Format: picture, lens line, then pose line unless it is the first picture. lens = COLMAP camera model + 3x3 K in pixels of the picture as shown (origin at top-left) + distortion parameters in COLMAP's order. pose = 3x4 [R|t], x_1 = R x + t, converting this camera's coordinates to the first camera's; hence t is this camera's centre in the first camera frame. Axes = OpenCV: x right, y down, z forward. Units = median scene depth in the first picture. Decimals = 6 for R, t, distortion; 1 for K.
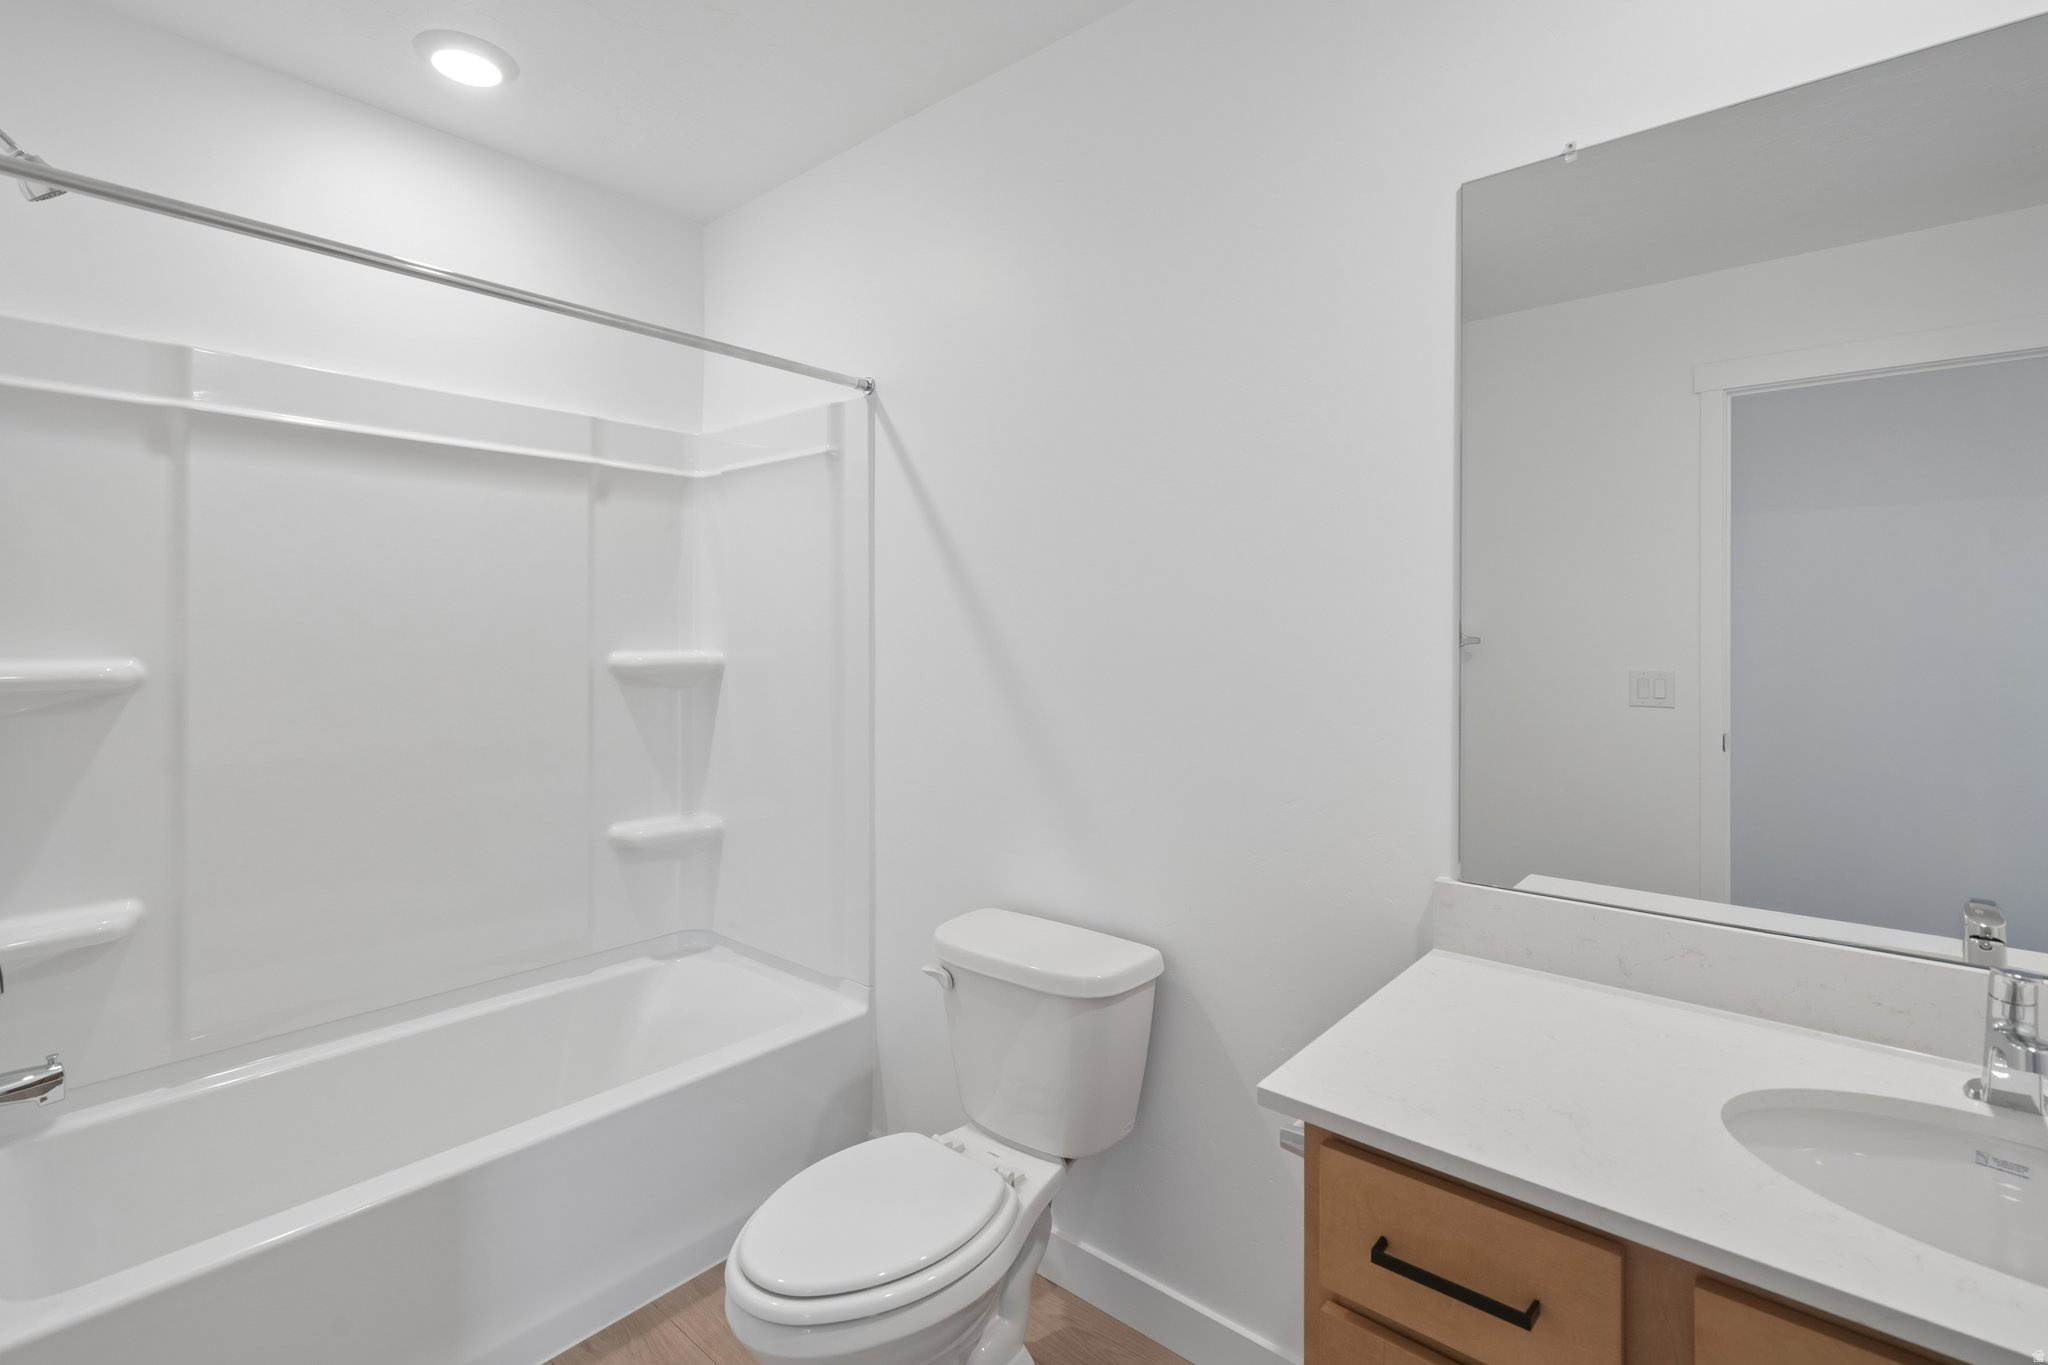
lens RADIAL K [[935.2, 0, 1021.9], [0, 935.2, 630.6], [0, 0, 1]] dist [-0.003429, 0.000945]
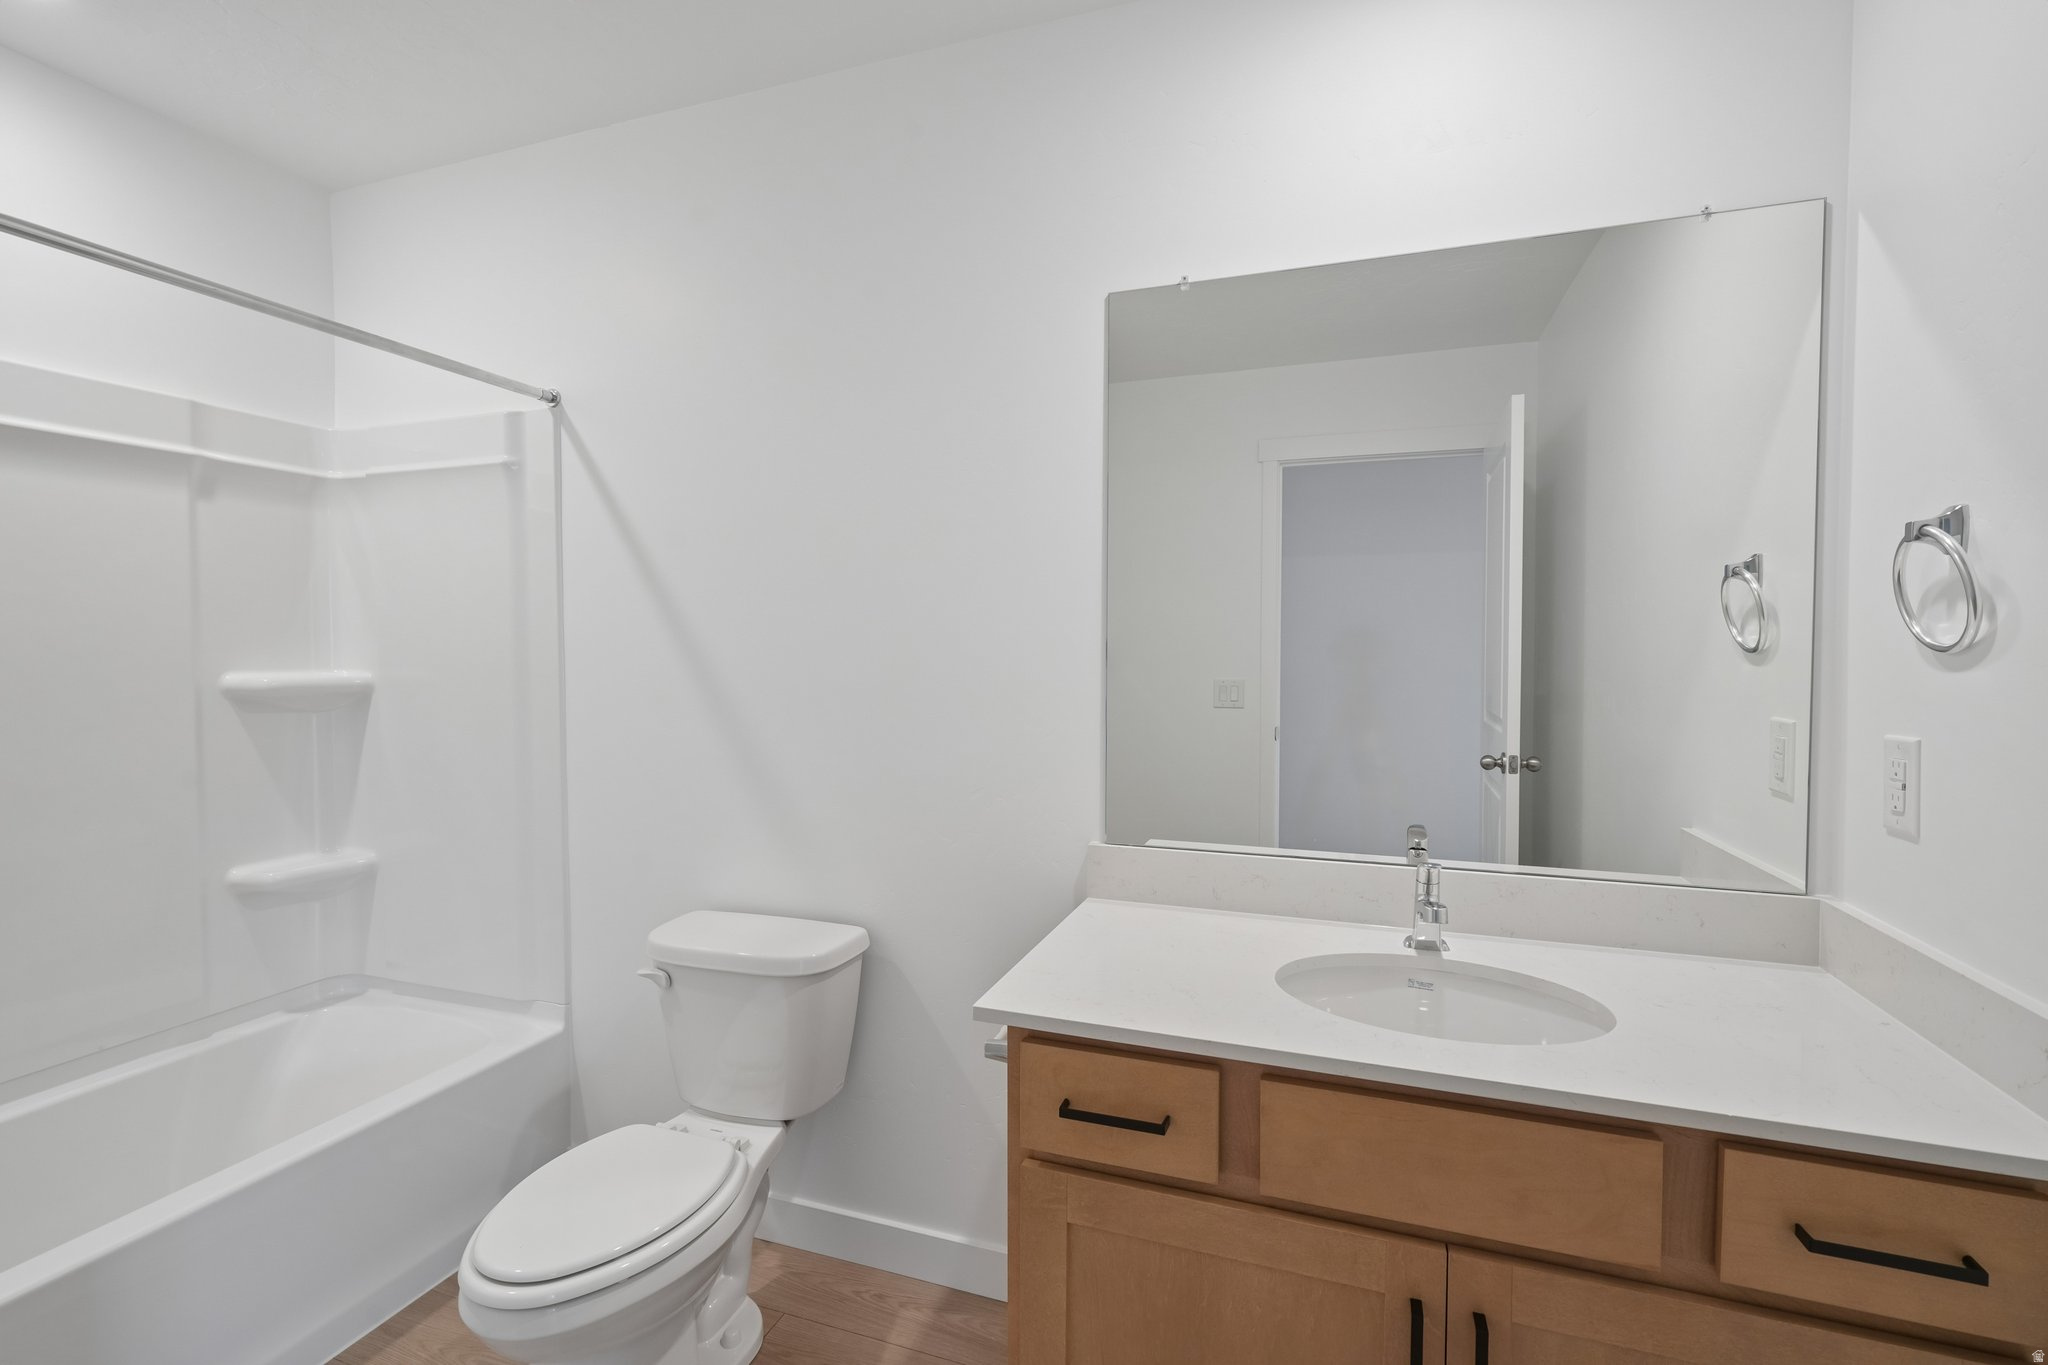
lens RADIAL K [[920.0, 0, 1018.7], [0, 920.0, 677.0], [0, 0, 1]] dist [0.000380, 0.001003]
pose [[0.930977, -0.011699, 0.364890, -0.083249], [-0.000210, 0.999469, 0.032579, -0.002268], [-0.365077, -0.030407, 0.930480, -0.104148]]
